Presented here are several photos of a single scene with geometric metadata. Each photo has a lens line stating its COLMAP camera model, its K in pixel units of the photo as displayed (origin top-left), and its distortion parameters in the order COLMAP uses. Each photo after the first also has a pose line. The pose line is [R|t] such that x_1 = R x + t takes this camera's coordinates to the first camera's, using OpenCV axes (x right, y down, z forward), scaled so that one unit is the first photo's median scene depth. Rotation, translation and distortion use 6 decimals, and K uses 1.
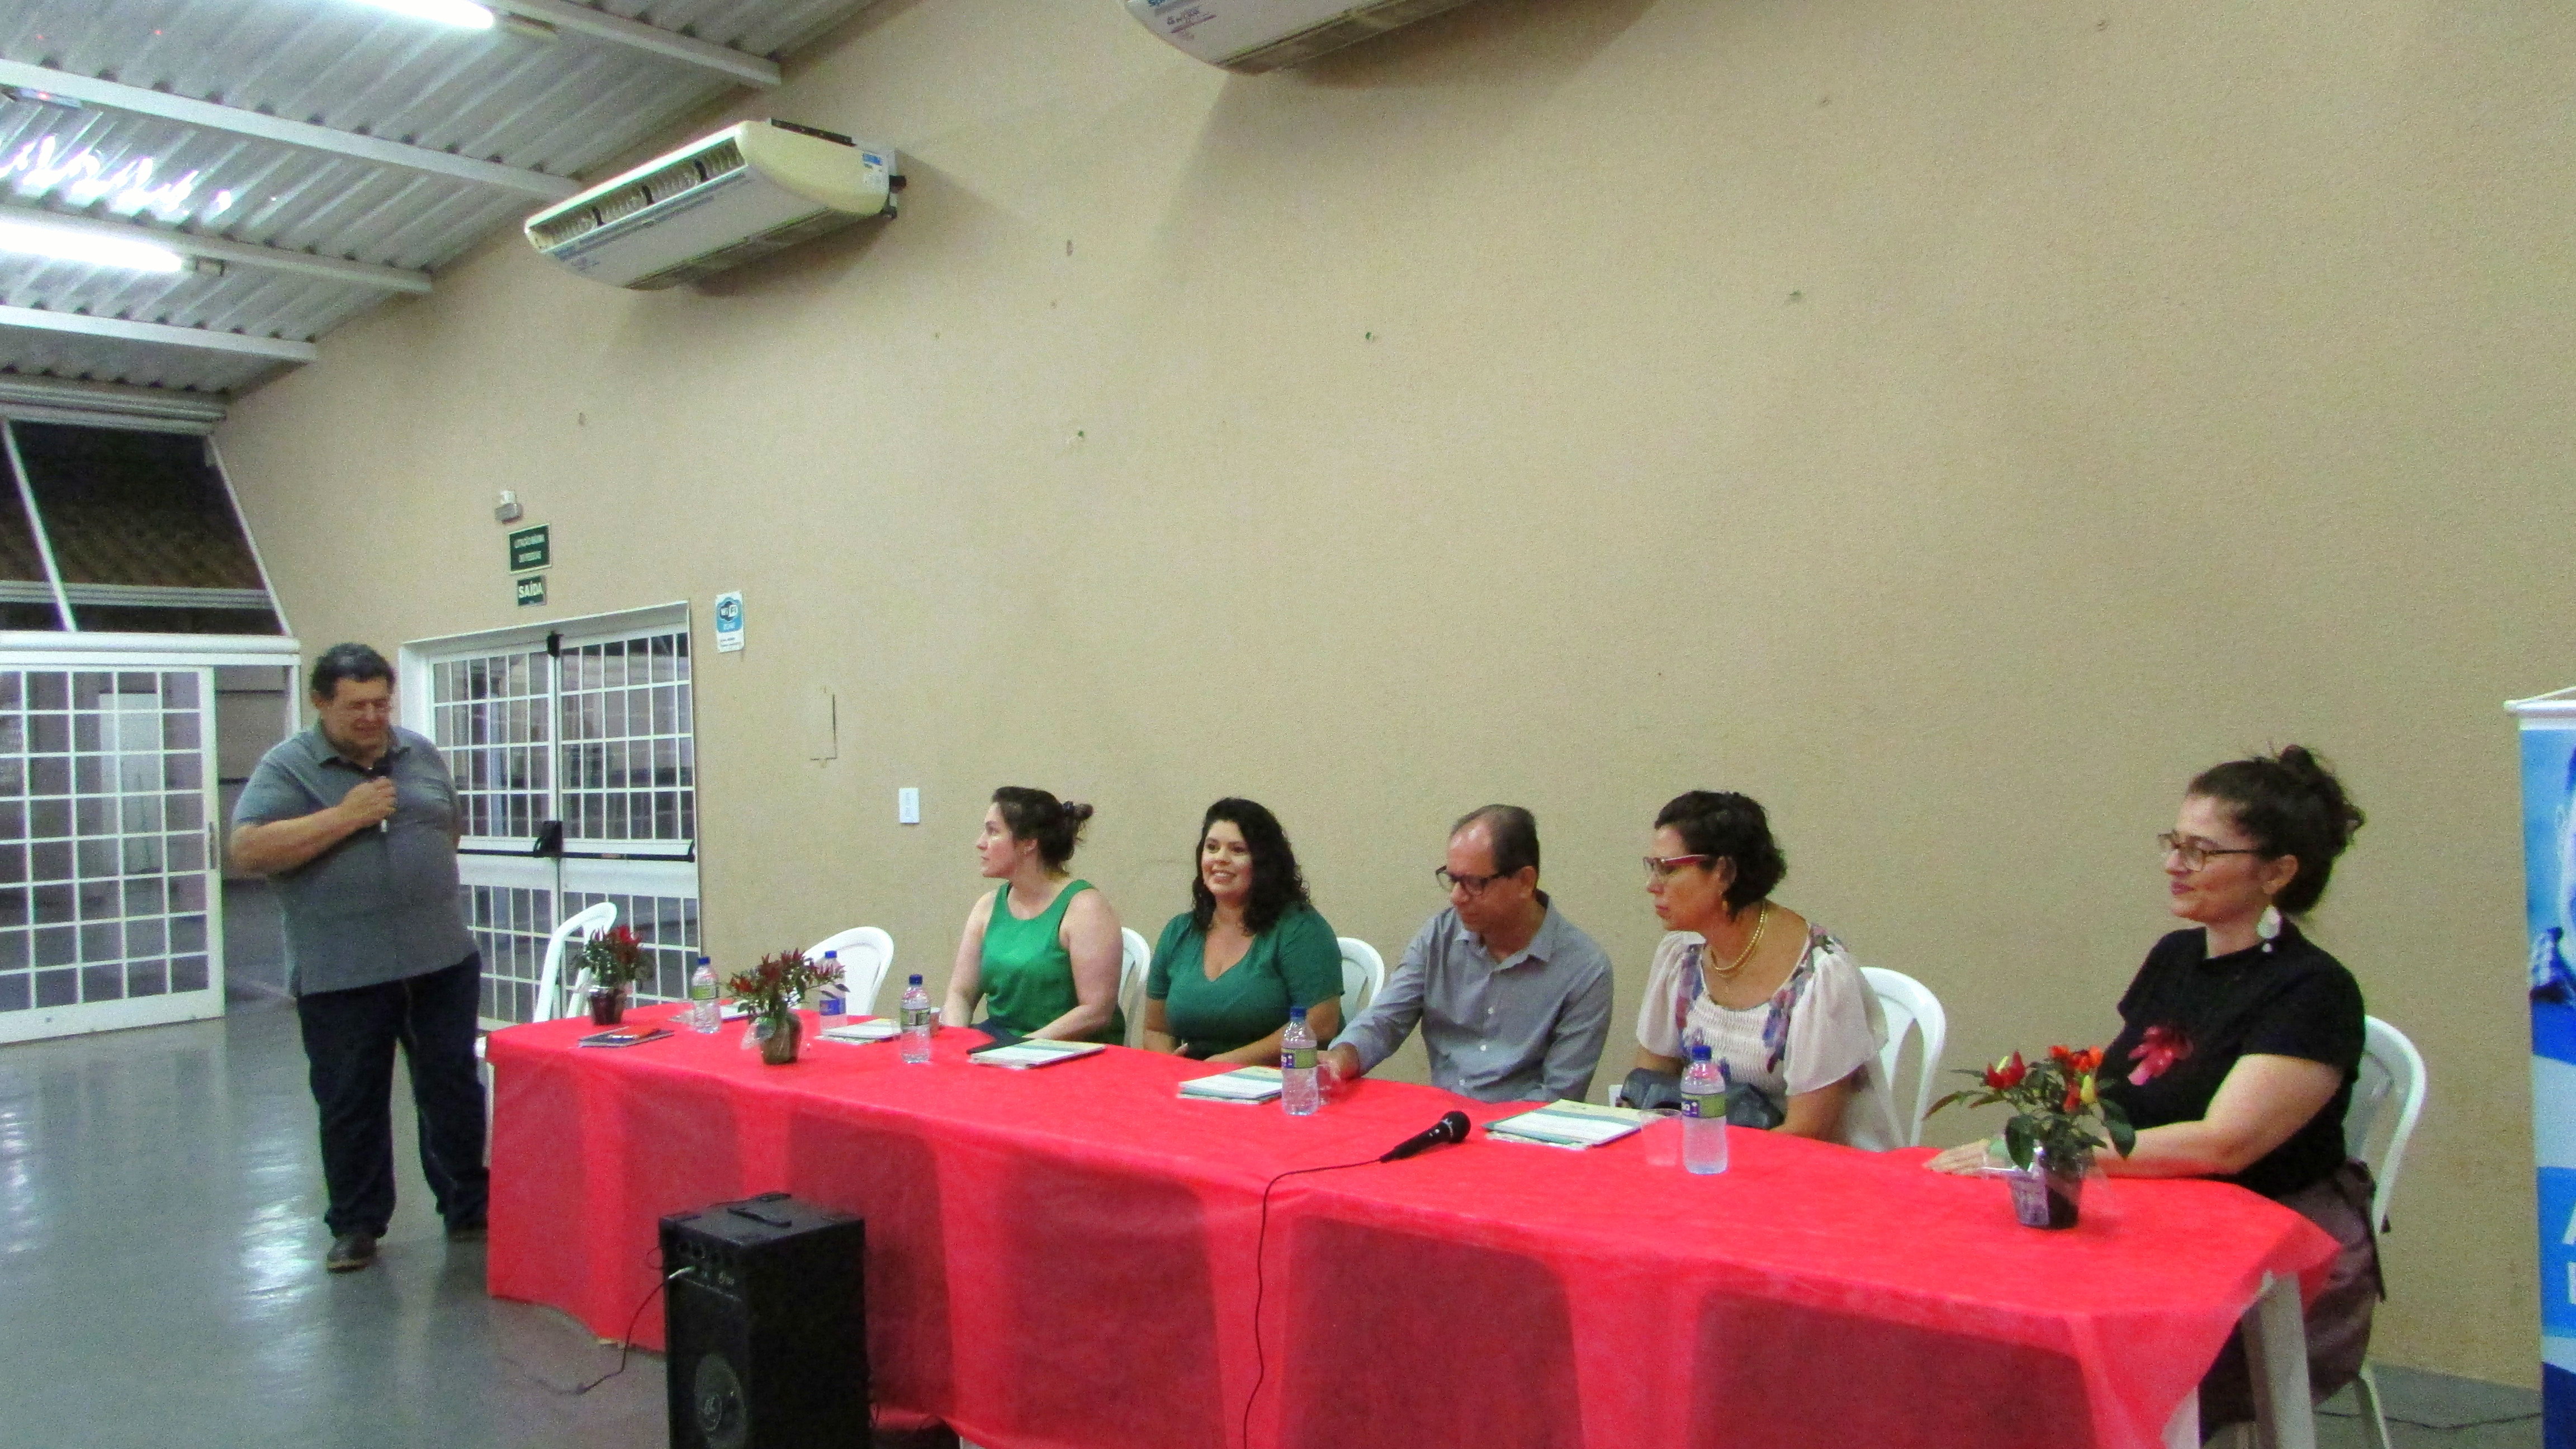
lens RADIAL K [[1857.1, 0, 1285.9], [0, 1857.1, 737.5], [0, 0, 1]] dist [-0.031673, 0.010529]
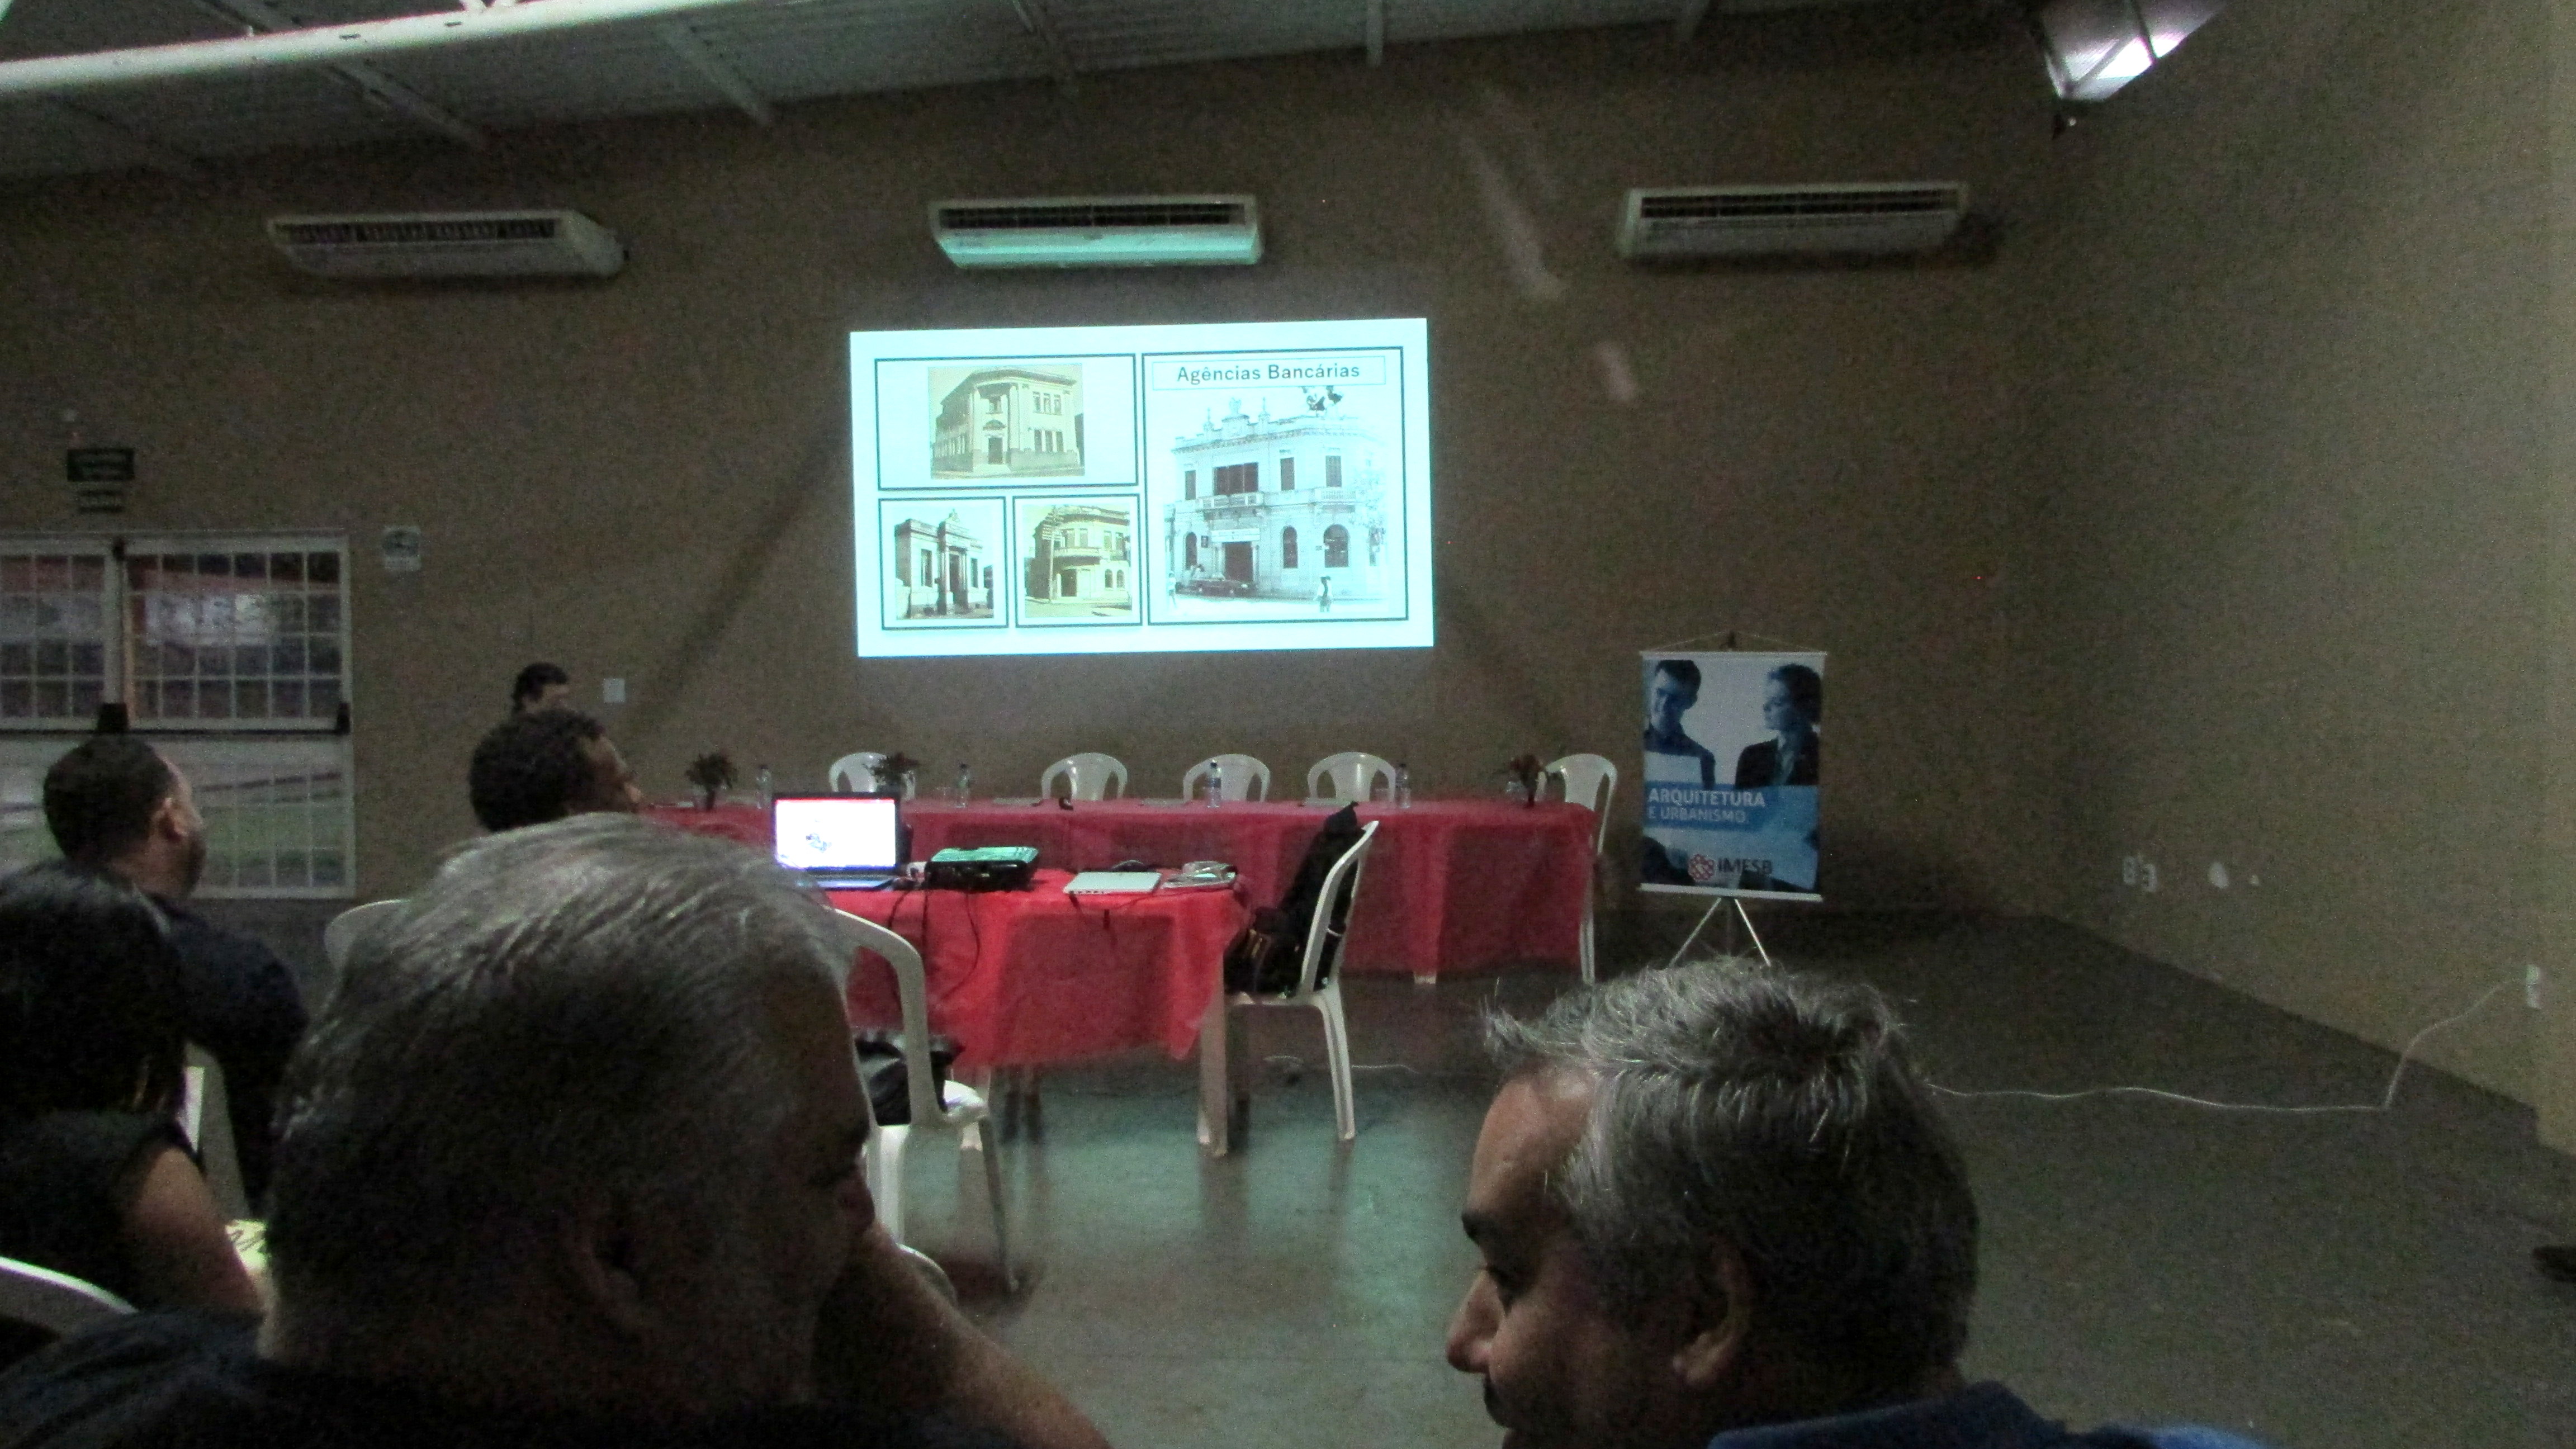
lens RADIAL K [[1857.1, 0, 1297.2], [0, 1857.1, 716.1], [0, 0, 1]] dist [-0.031673, 0.010529]
pose [[0.783588, 0.015181, 0.621096, -0.528327], [-0.028254, 0.999538, 0.011214, 0.019283], [-0.620639, -0.026335, 0.783654, -0.348338]]
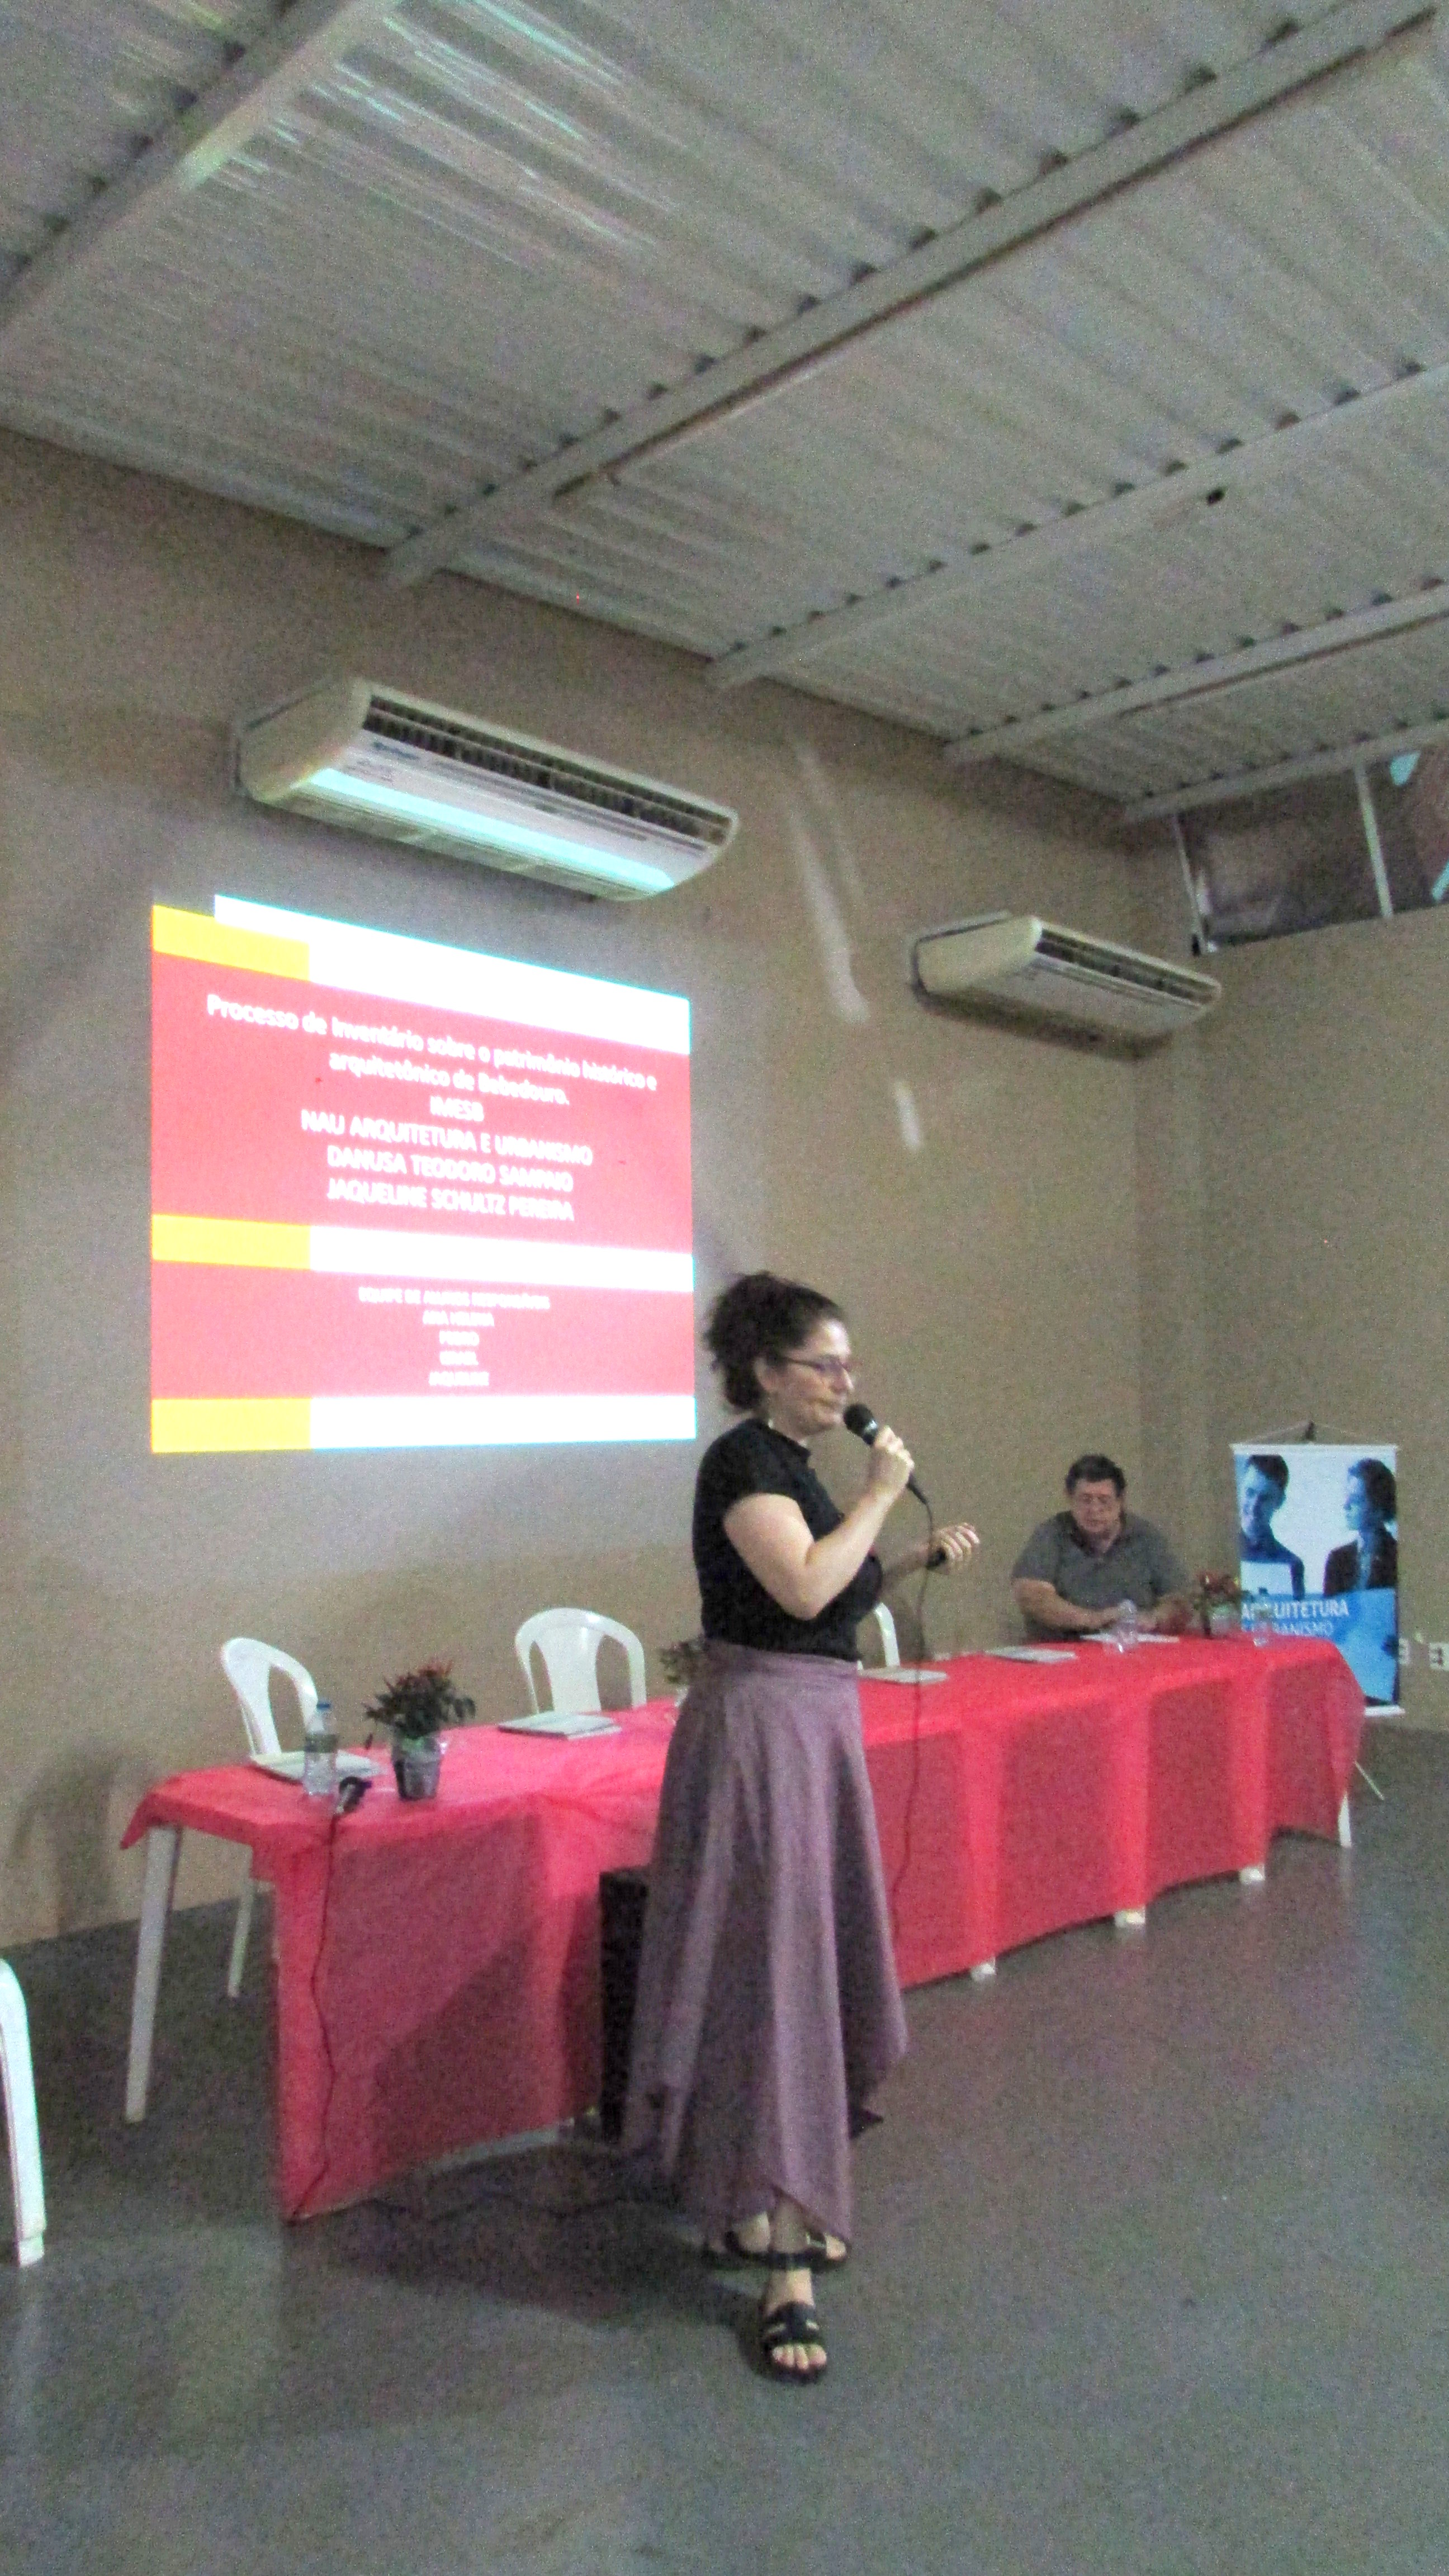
lens RADIAL K [[1857.1, 0, 732.3], [0, 1857.1, 1276.9], [0, 0, 1]] dist [-0.031673, 0.010529]
pose [[0.037617, 0.126560, 0.991245, -0.628700], [-0.006292, 0.991958, -0.126412, 0.023324], [-0.999272, -0.001481, 0.038111, 0.435924]]
